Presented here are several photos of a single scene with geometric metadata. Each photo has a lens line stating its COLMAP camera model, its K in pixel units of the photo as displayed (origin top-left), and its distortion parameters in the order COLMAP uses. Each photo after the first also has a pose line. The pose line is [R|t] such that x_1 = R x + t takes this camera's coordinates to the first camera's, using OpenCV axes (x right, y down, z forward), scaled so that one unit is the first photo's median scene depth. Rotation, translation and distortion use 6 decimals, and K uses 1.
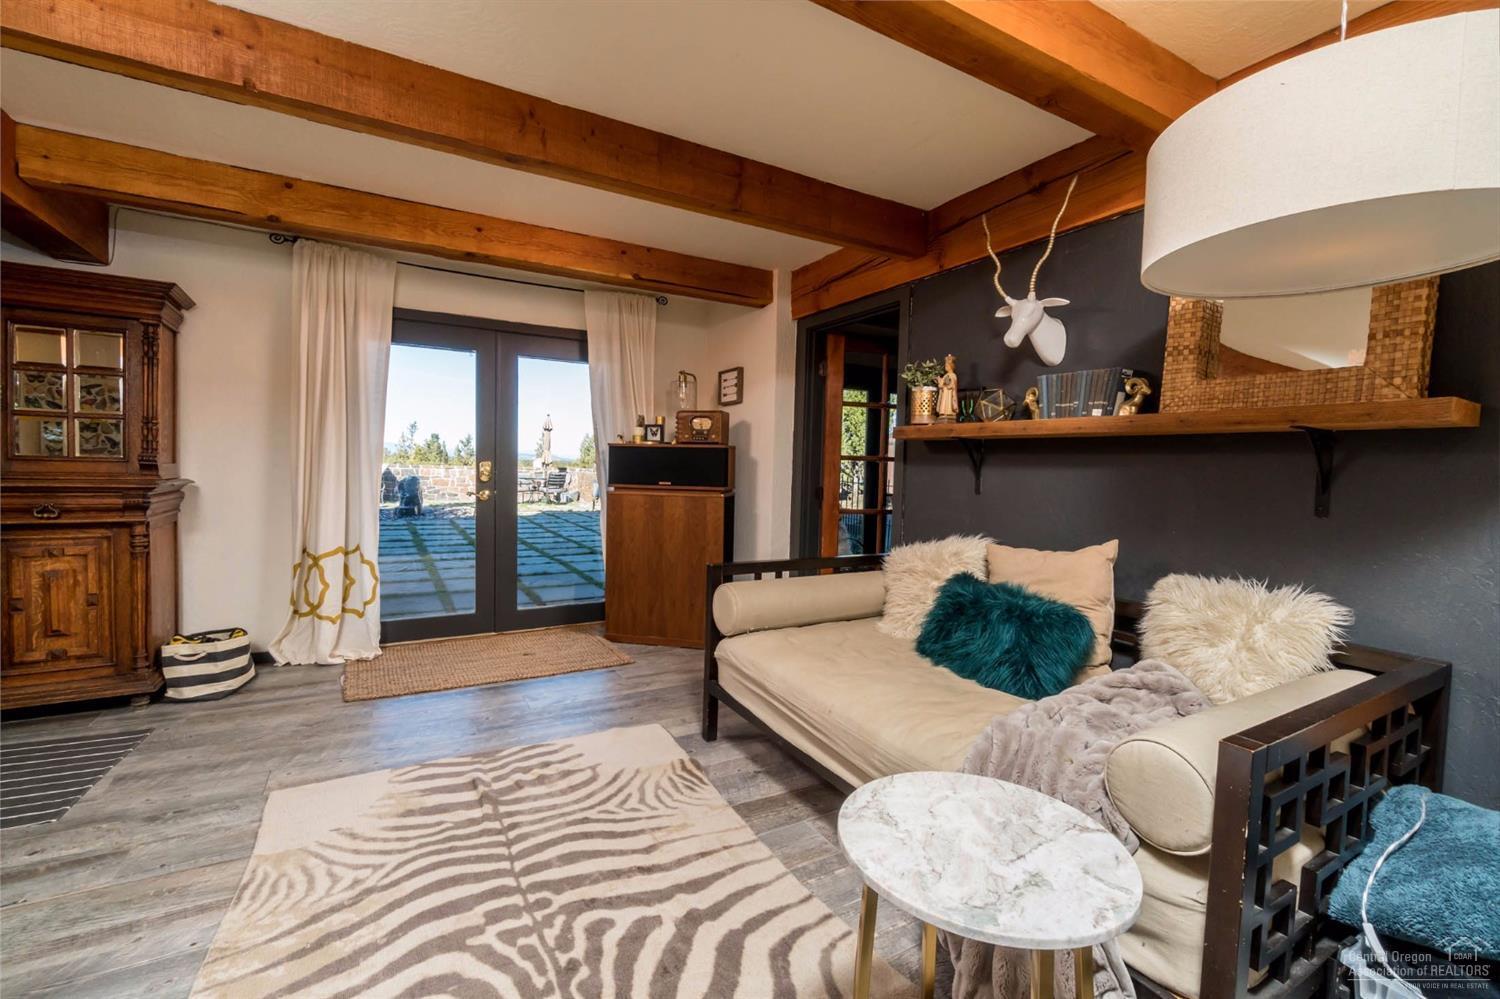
lens RADIAL K [[628.6, 0, 738.5], [0, 628.6, 486.9], [0, 0, 1]] dist [-0.008170, 0.001170]
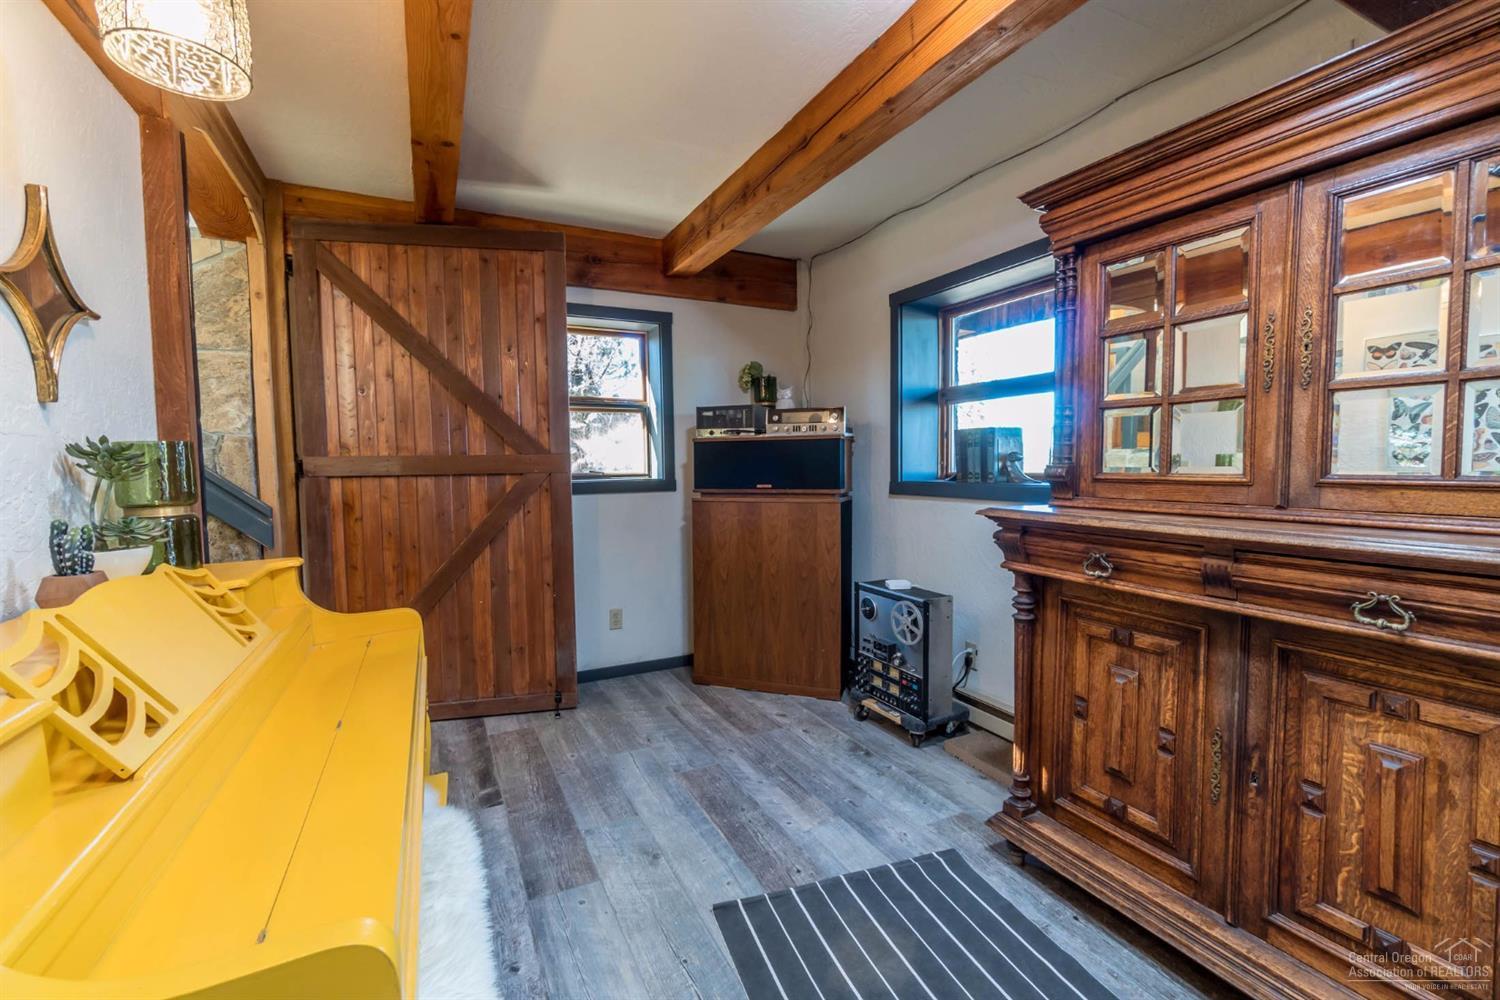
lens RADIAL K [[628.6, 0, 750.2], [0, 628.6, 496.5], [0, 0, 1]] dist [-0.008170, 0.001170]
pose [[-0.055800, 0.025942, -0.998105, -0.859231], [-0.027465, 0.999244, 0.027507, -0.047240], [0.998064, 0.028947, -0.055045, 0.764020]]
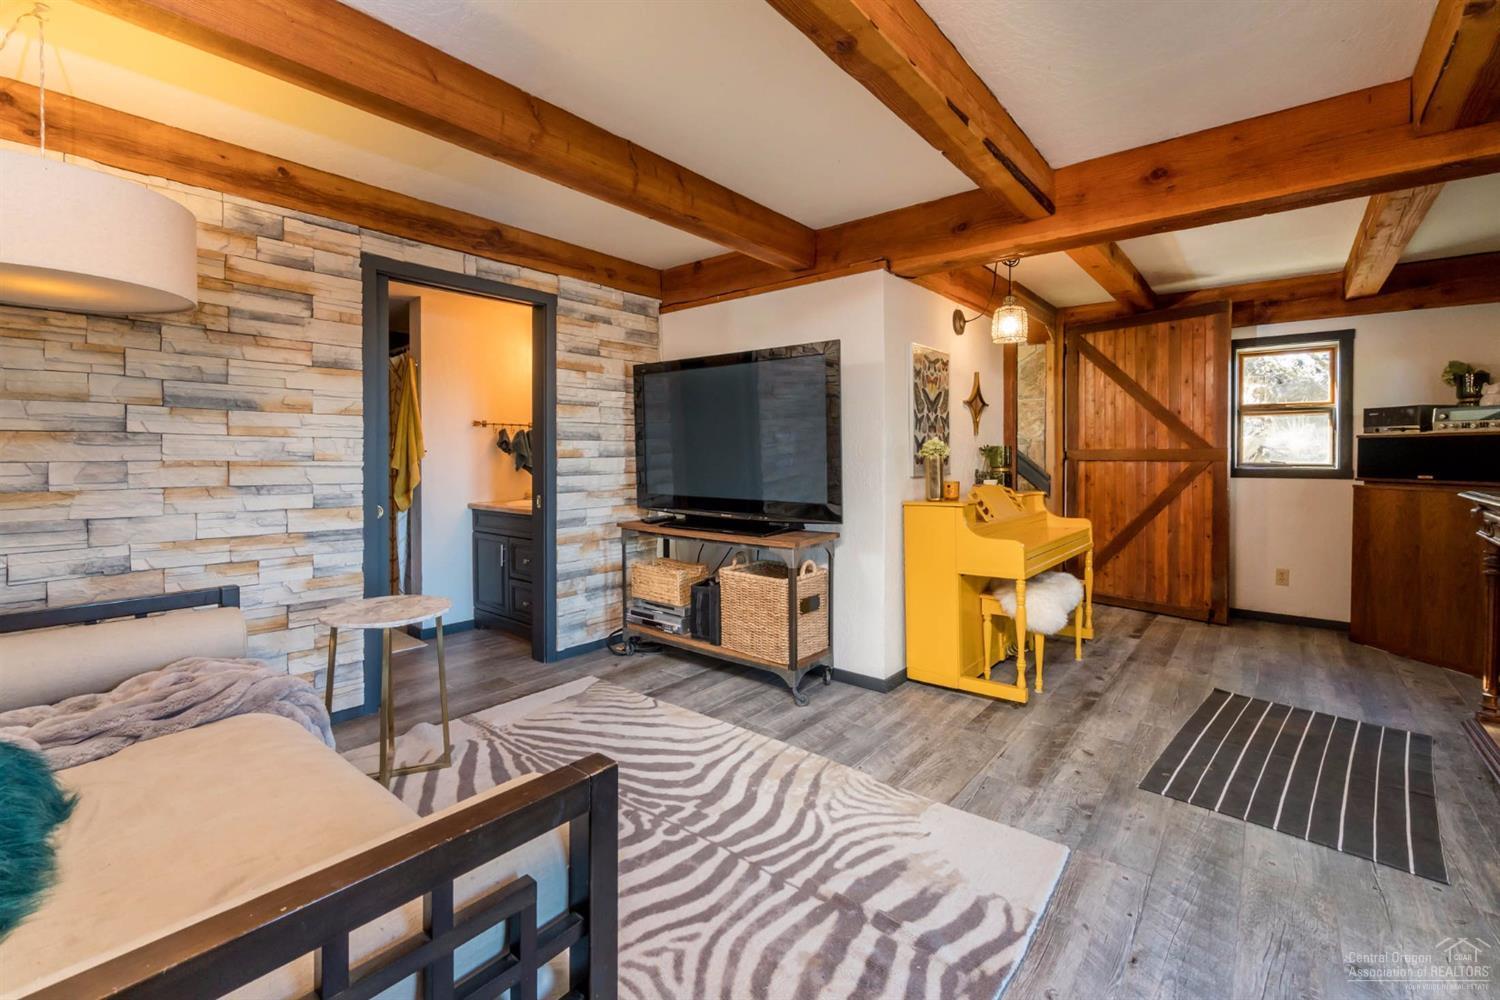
lens RADIAL K [[673.0, 0, 726.8], [0, 673.0, 459.9], [0, 0, 1]] dist [-0.002015, -0.000012]
pose [[-0.941437, -0.026859, -0.336118, 0.025387], [-0.040655, 0.998592, 0.034073, -0.063277], [0.334730, 0.045742, -0.941203, 1.790457]]
